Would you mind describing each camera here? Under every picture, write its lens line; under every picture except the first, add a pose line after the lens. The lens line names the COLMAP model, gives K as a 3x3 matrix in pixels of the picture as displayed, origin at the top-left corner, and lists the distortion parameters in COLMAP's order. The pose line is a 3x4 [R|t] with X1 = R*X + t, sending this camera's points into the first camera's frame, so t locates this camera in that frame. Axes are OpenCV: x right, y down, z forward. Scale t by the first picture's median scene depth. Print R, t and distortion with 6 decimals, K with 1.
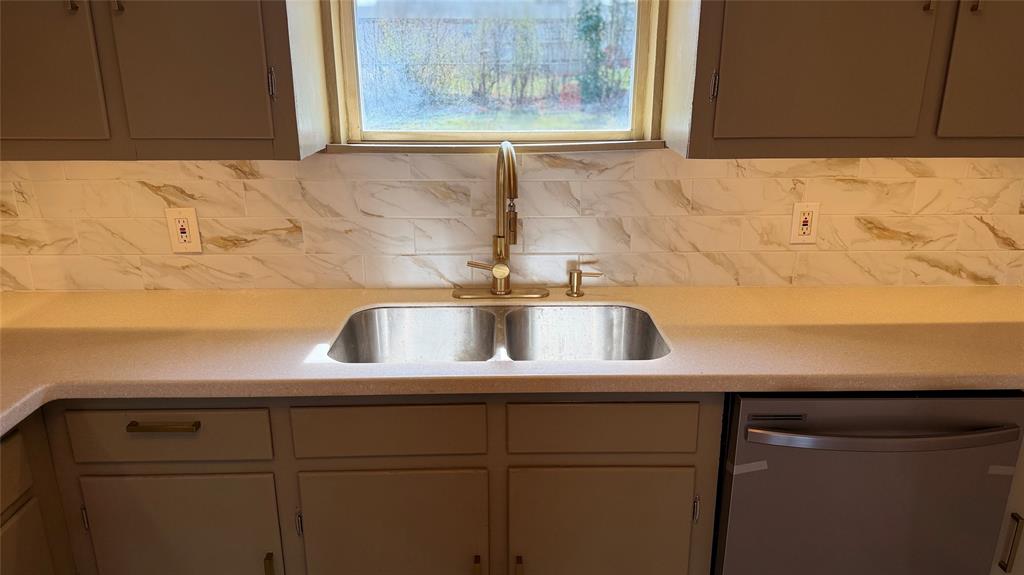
lens RADIAL K [[716.8, 0, 512.0], [0, 716.8, 287.5], [0, 0, 1]] dist [0.112806, -0.162737]
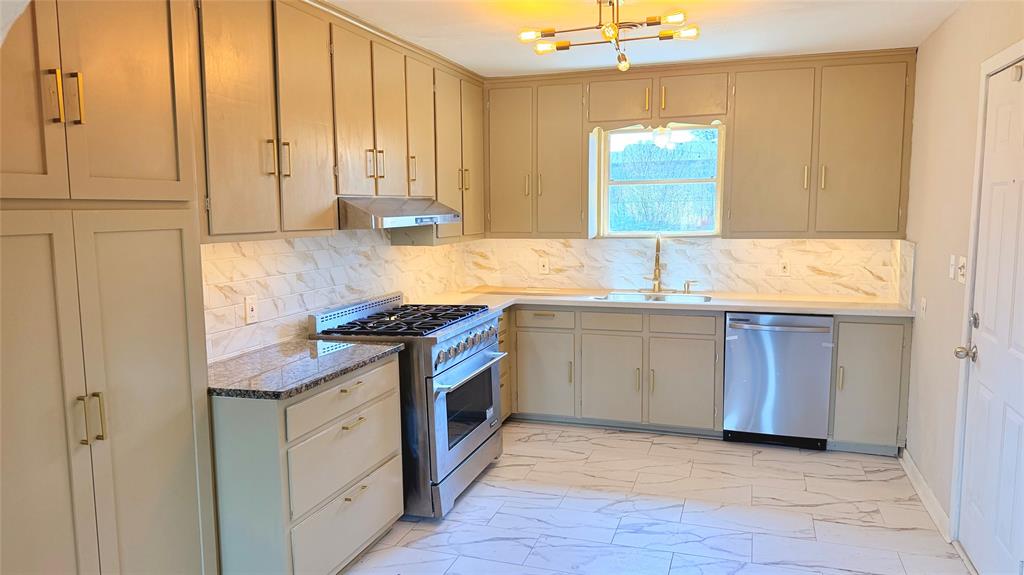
lens RADIAL K [[716.8, 0, 512.0], [0, 716.8, 287.5], [0, 0, 1]] dist [0.112806, -0.162737]
pose [[0.947748, 0.026275, -0.317935, 0.316842], [-0.081689, 0.983363, -0.162245, 0.462997], [0.308383, 0.179739, 0.934127, -1.611345]]
